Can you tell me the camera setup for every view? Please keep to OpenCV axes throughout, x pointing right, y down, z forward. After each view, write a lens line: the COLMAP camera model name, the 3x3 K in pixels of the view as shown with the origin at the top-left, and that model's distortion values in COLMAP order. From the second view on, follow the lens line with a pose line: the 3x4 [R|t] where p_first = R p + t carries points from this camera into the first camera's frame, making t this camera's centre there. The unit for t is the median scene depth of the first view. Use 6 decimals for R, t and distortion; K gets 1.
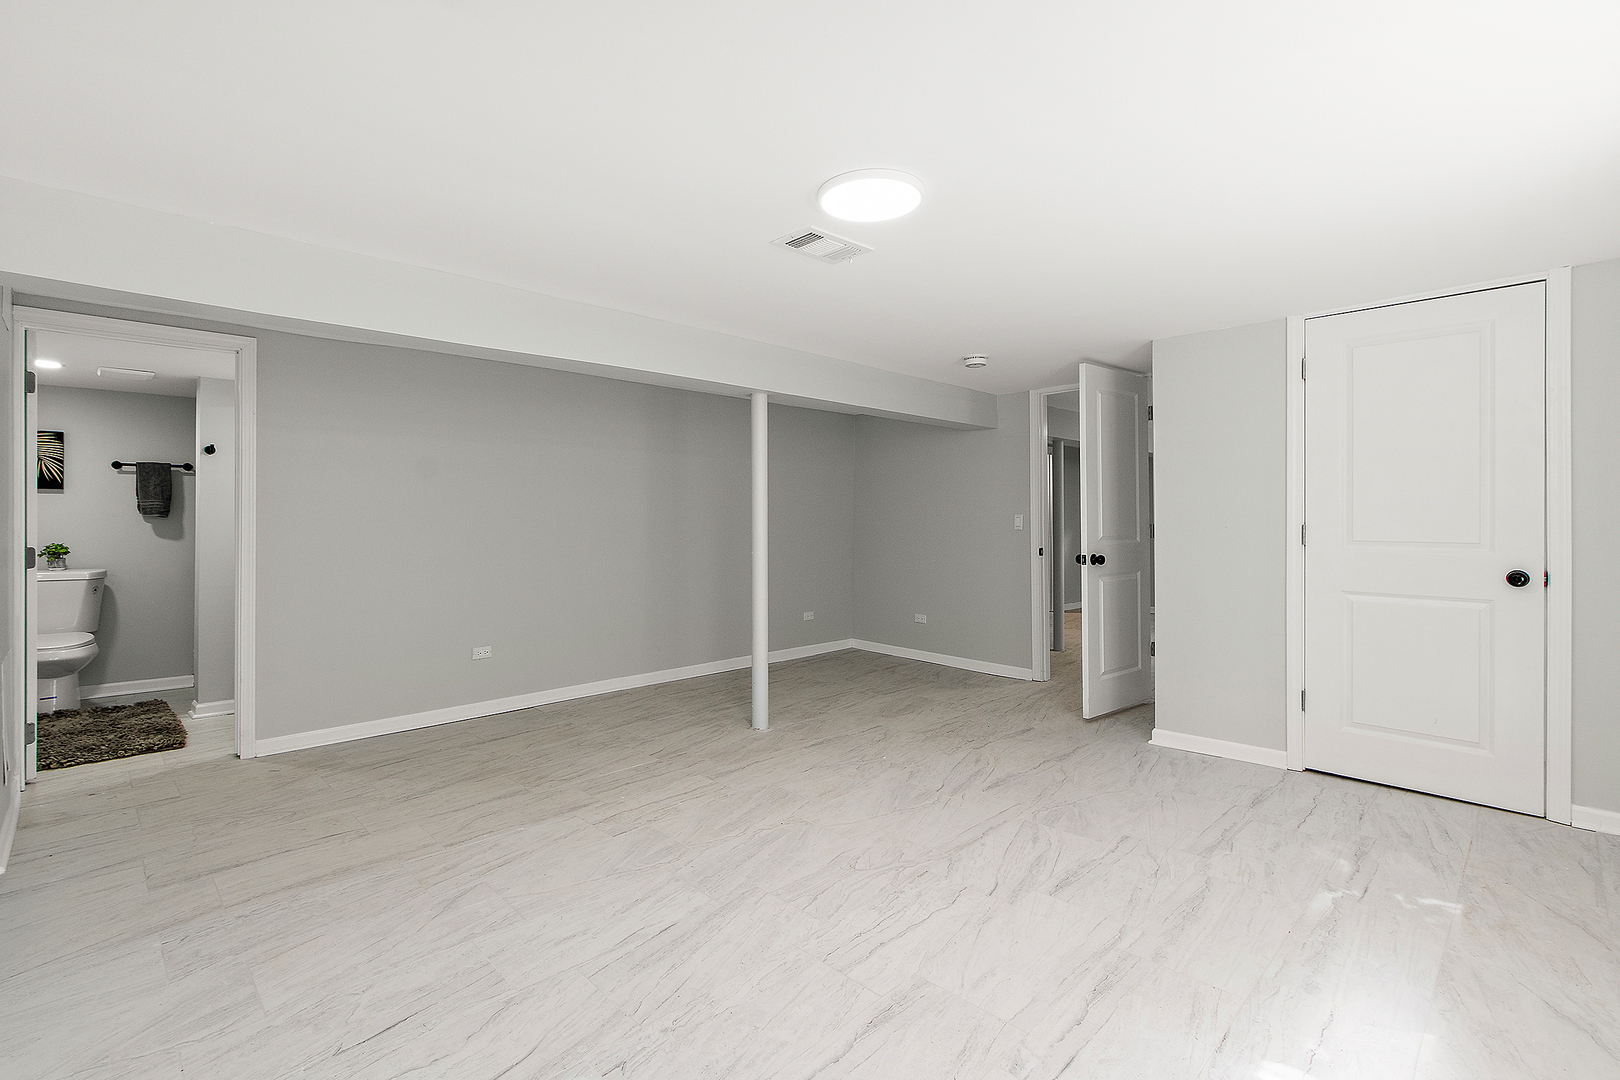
lens RADIAL K [[701.7, 0, 810.0], [0, 701.7, 540.0], [0, 0, 1]] dist [-0.001485, -0.000061]
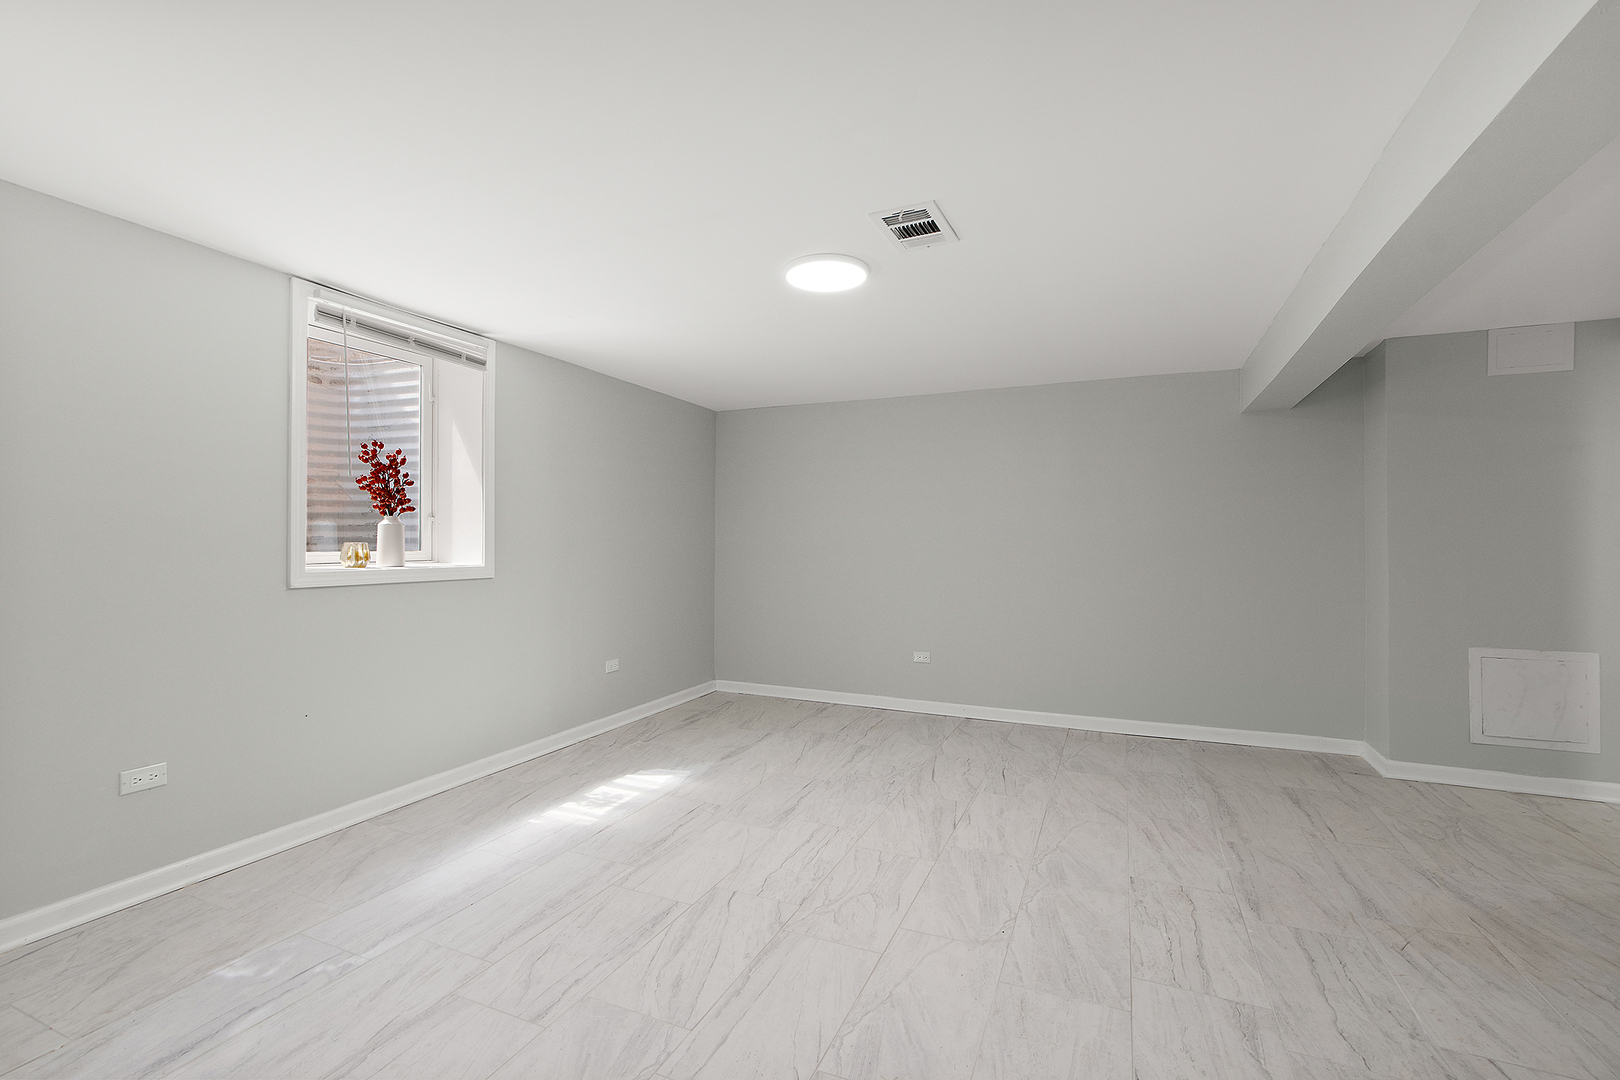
lens RADIAL K [[701.7, 0, 810.0], [0, 701.7, 540.0], [0, 0, 1]] dist [-0.001485, -0.000061]
pose [[-0.926496, -0.002060, -0.376300, 0.501959], [-0.011809, 0.999652, 0.023604, -0.042105], [0.376120, 0.026313, -0.926197, 1.832863]]
